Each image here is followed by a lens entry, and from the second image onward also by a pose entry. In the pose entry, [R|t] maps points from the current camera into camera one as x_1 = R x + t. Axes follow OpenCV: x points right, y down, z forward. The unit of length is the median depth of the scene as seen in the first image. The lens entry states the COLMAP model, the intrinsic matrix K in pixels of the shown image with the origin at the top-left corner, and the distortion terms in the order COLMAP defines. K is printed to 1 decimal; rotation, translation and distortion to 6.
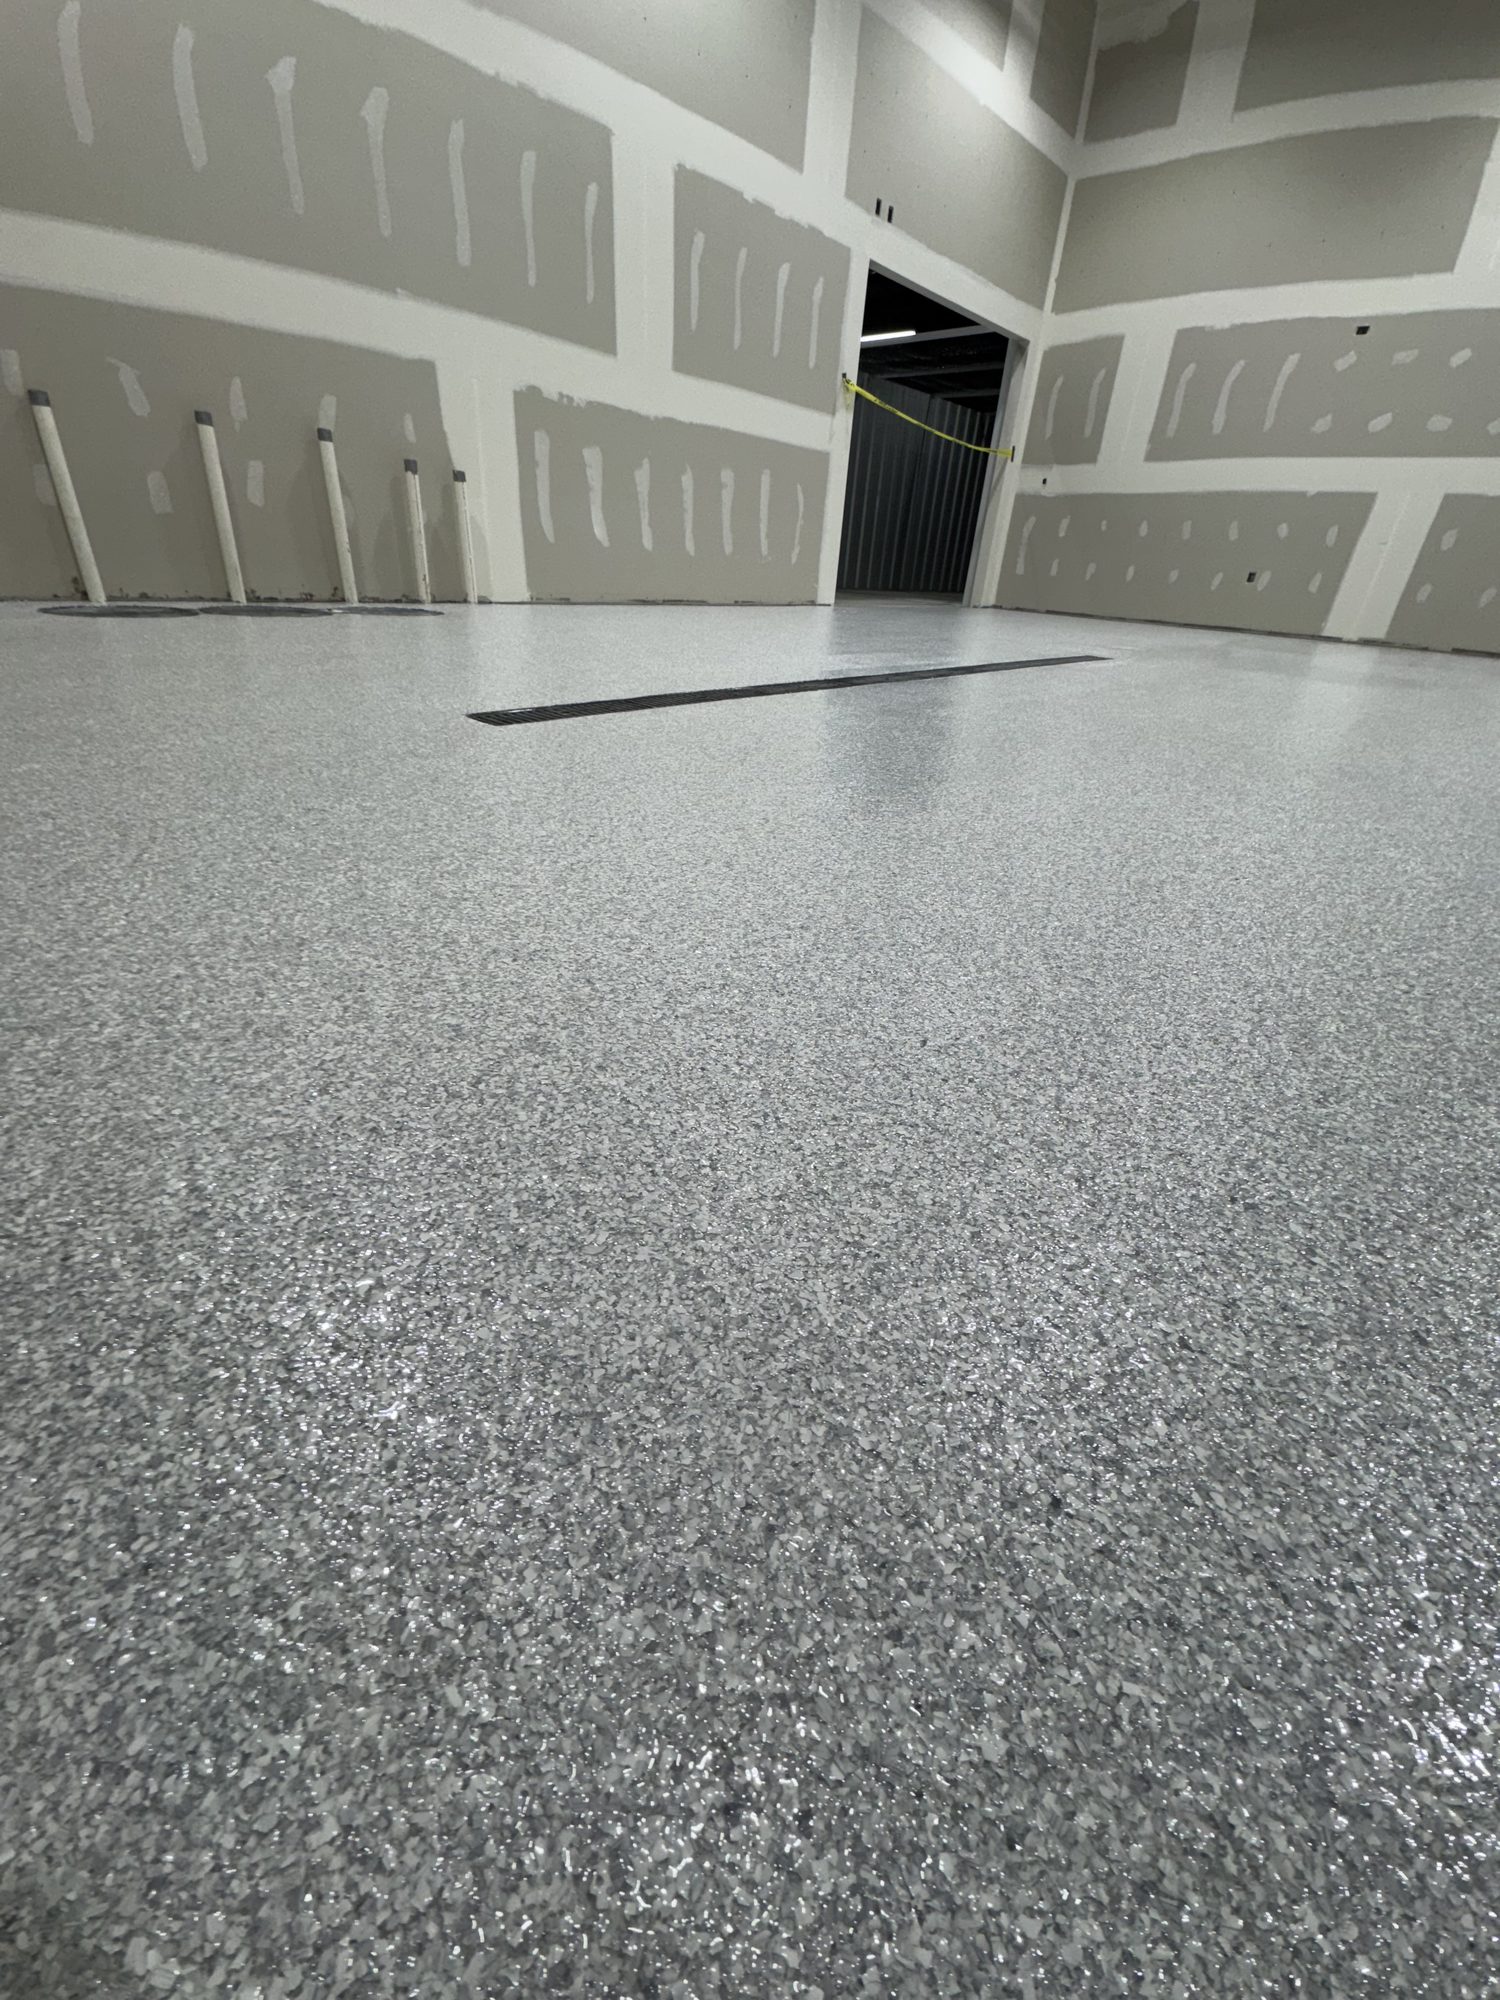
lens RADIAL K [[786.0, 0, 750.4], [0, 786.0, 1012.0], [0, 0, 1]] dist [0.000500, -0.003946]
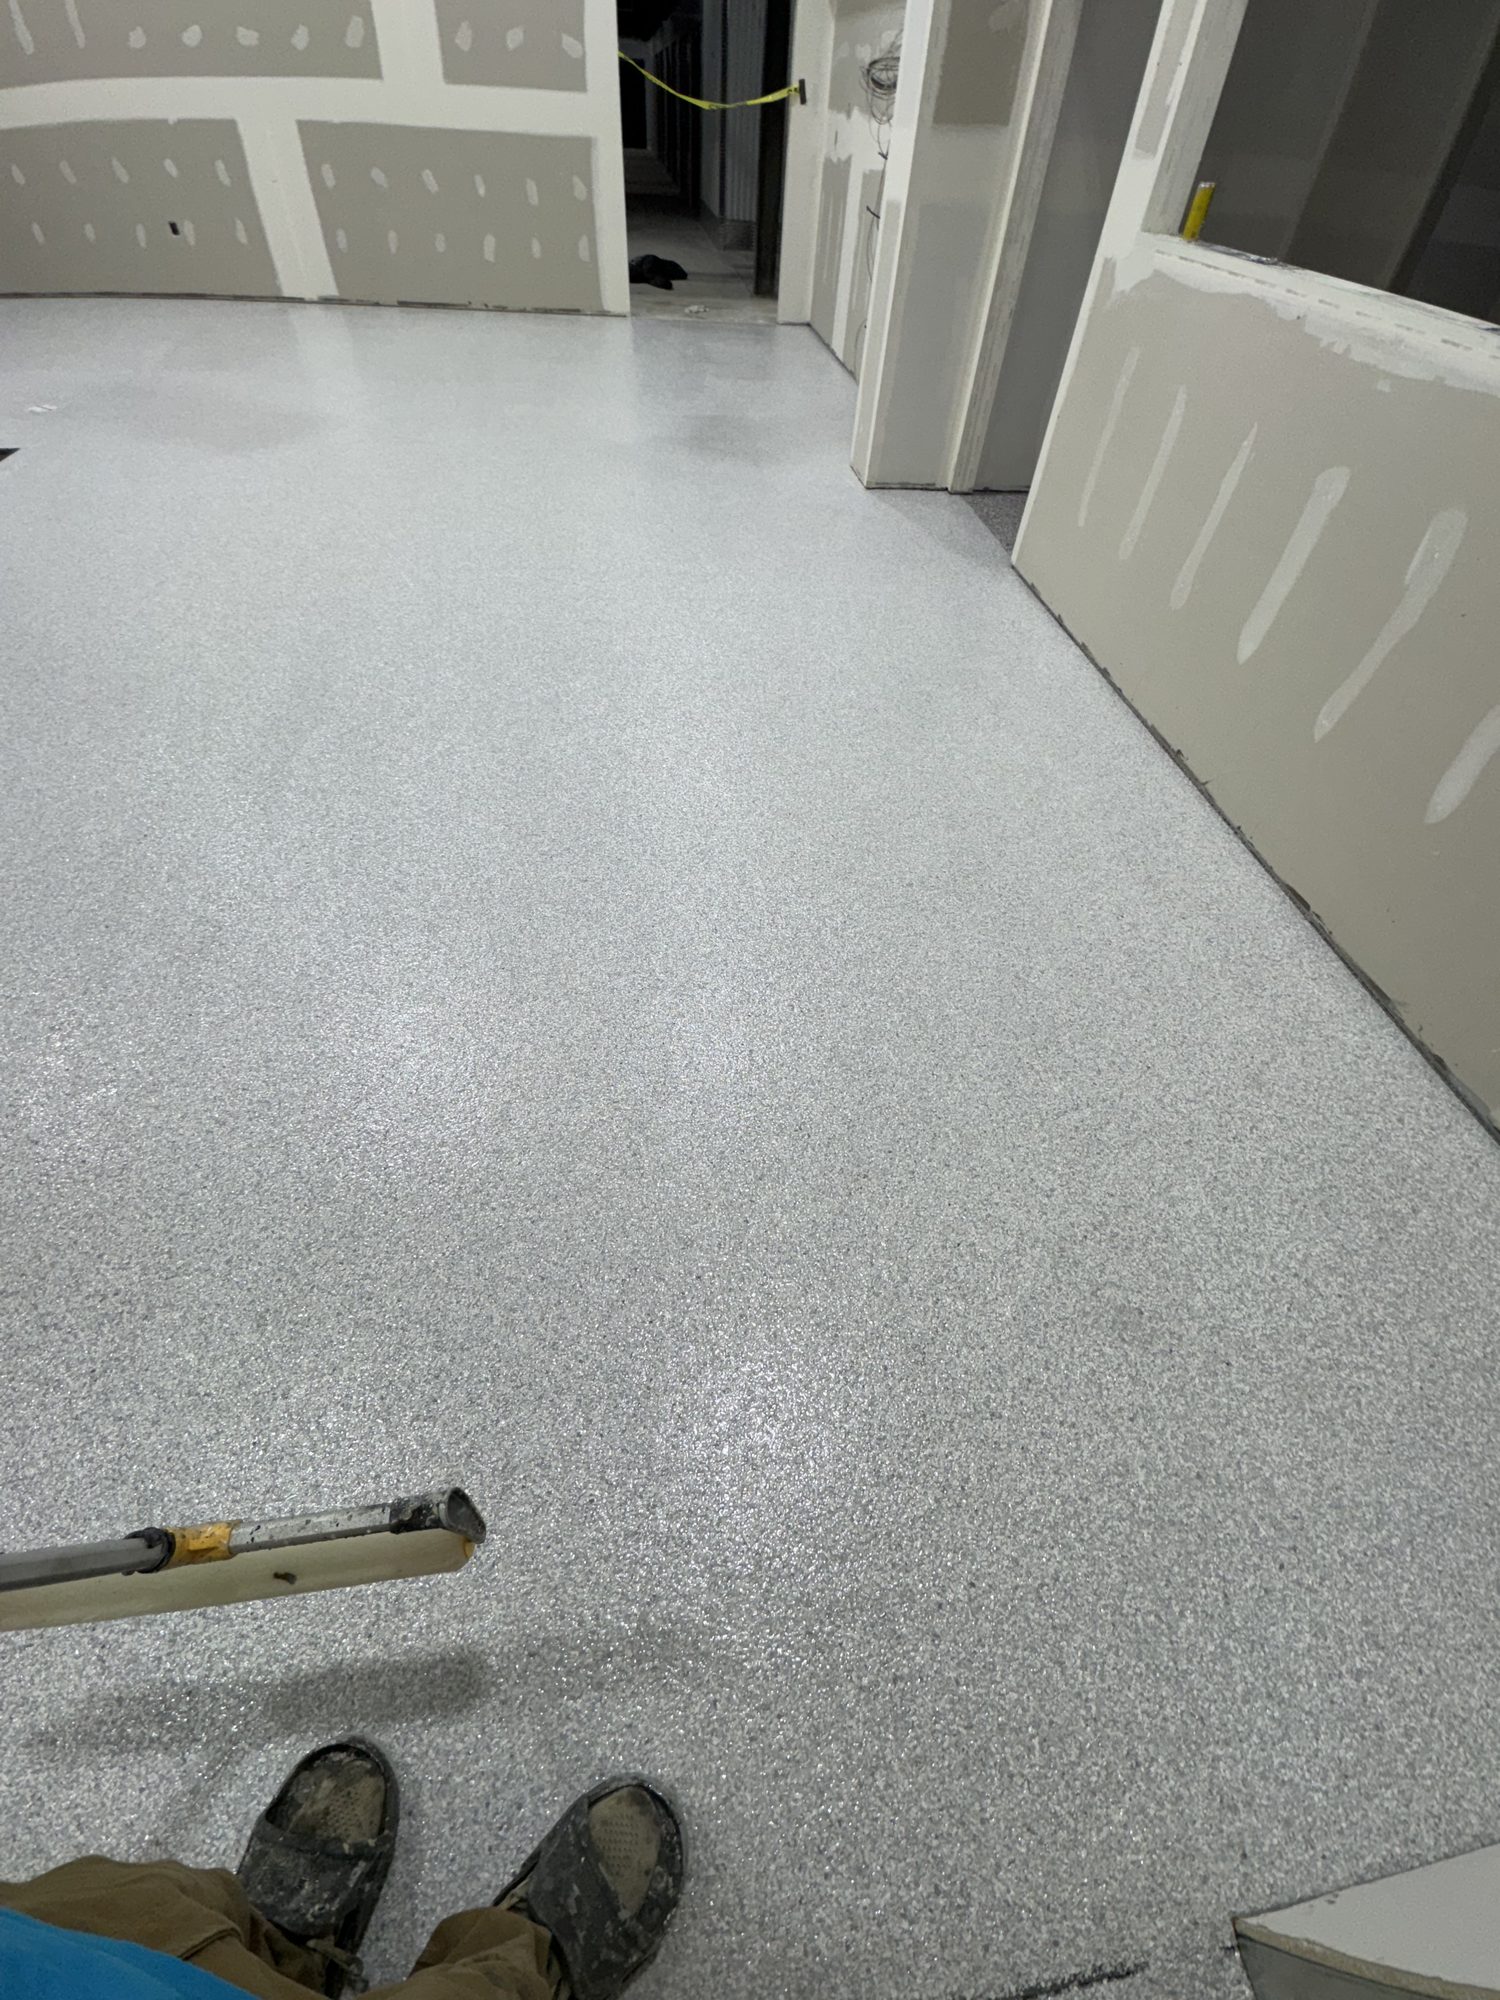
lens RADIAL K [[775.5, 0, 751.6], [0, 775.5, 1003.0], [0, 0, 1]] dist [0.014701, -0.008739]
pose [[0.651840, -0.593744, 0.471776, 0.185030], [0.370775, 0.792198, 0.484715, -0.058127], [-0.661537, -0.141034, 0.736531, -0.303977]]
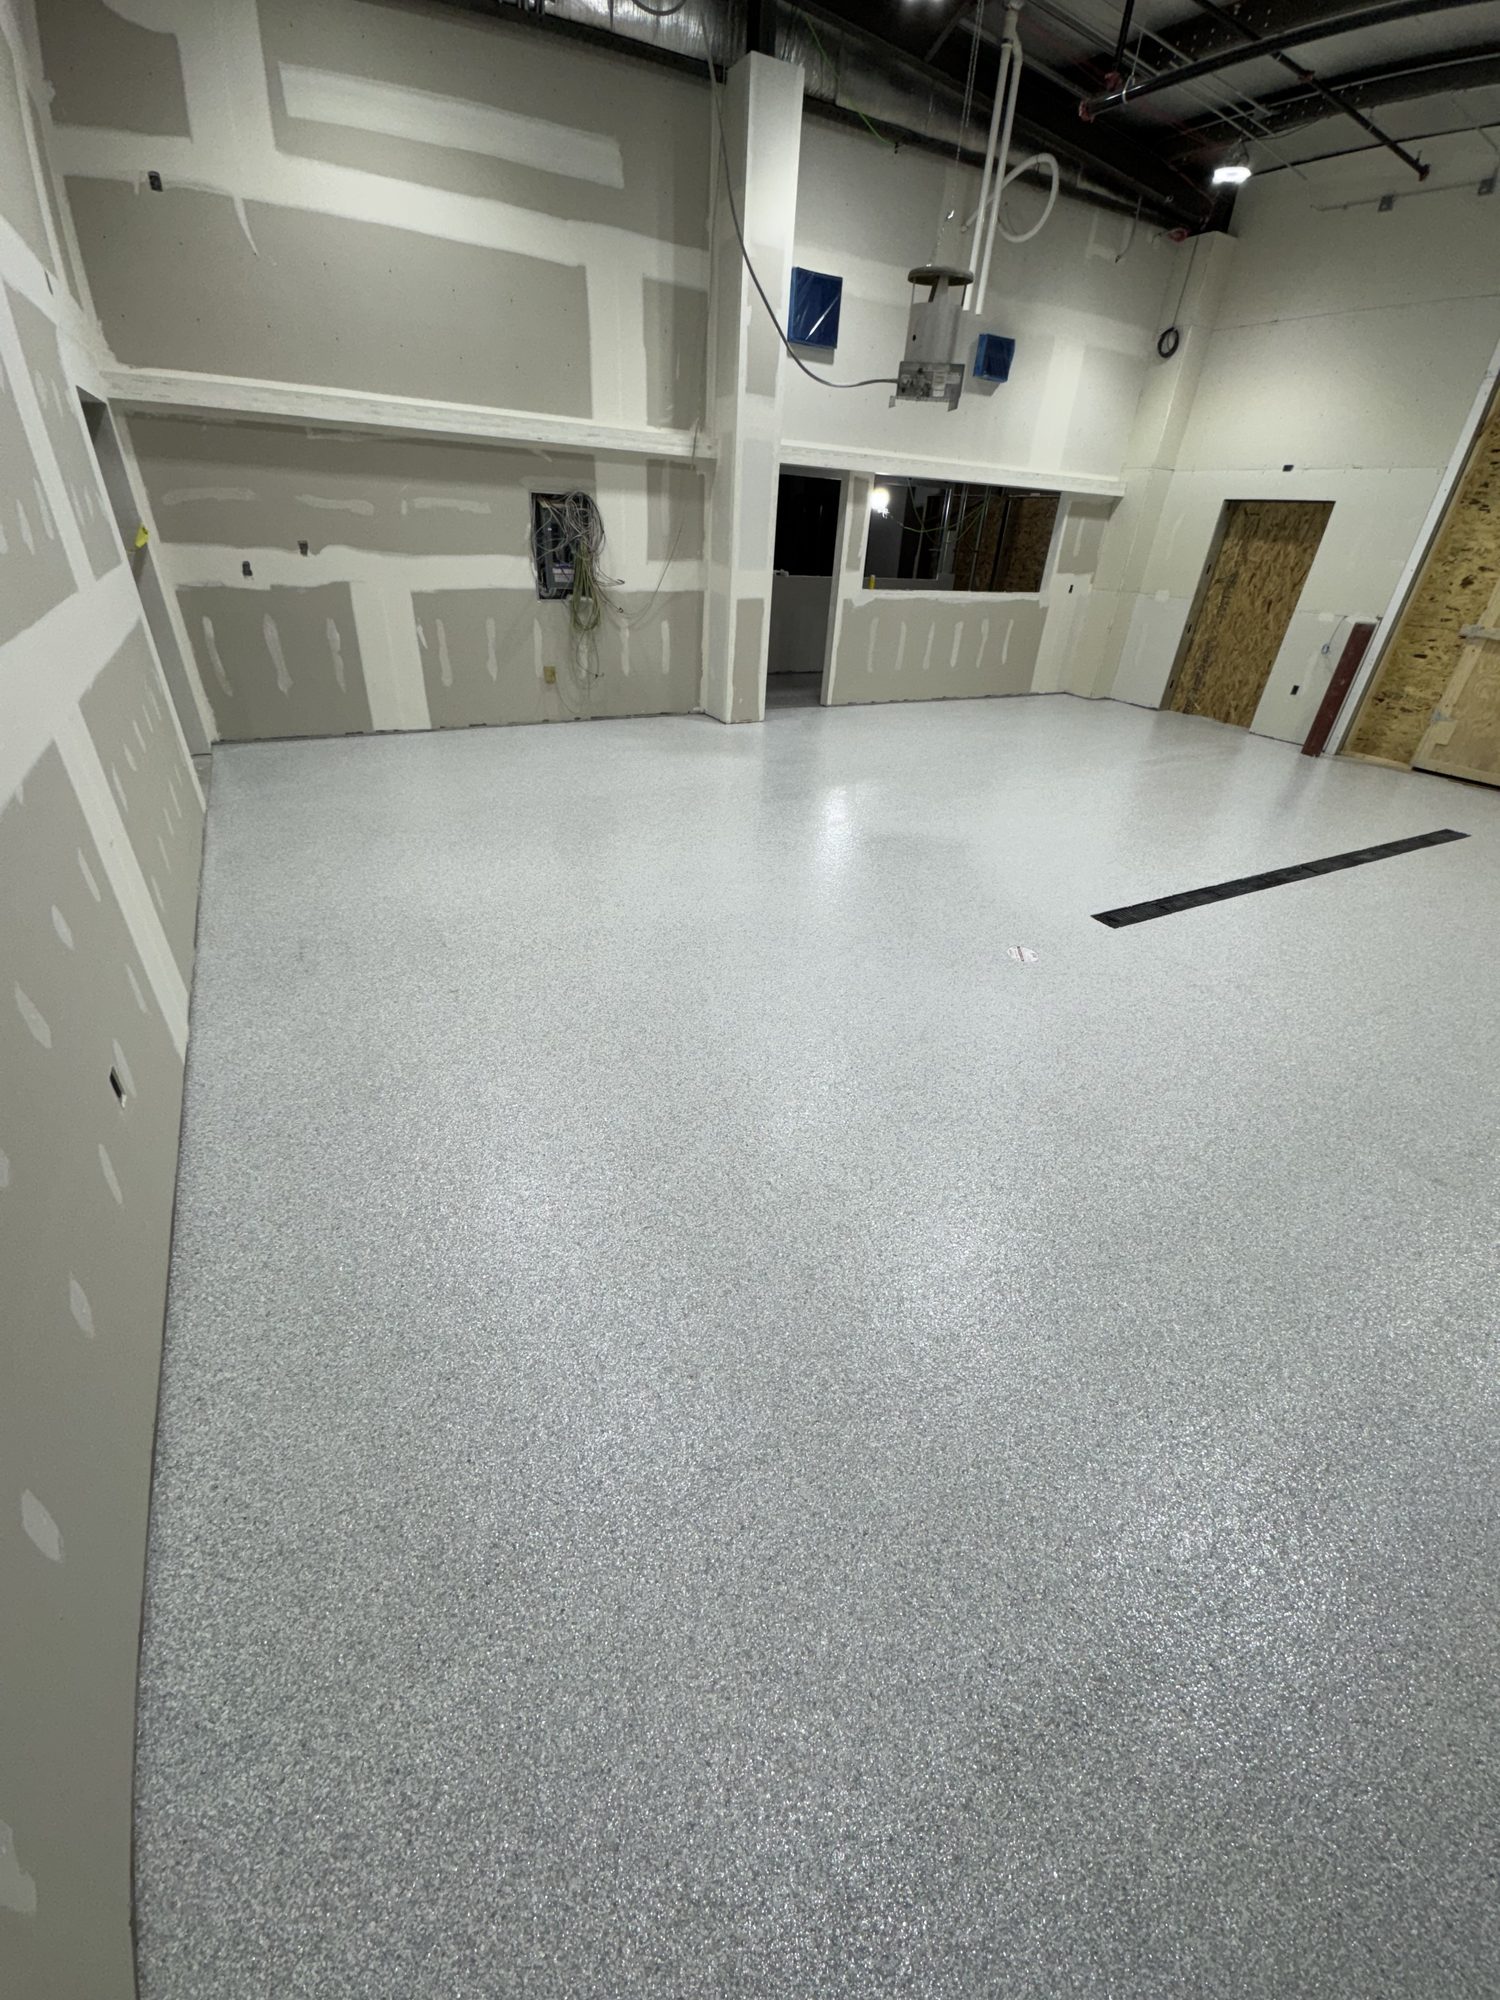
lens RADIAL K [[784.8, 0, 750.0], [0, 784.8, 1000.0], [0, 0, 1]] dist [-0.000342, -0.000375]
pose [[-0.942178, -0.260835, 0.210395, 0.569850], [0.059938, 0.486543, 0.871598, -1.138205], [-0.329710, 0.833811, -0.442776, 1.490641]]
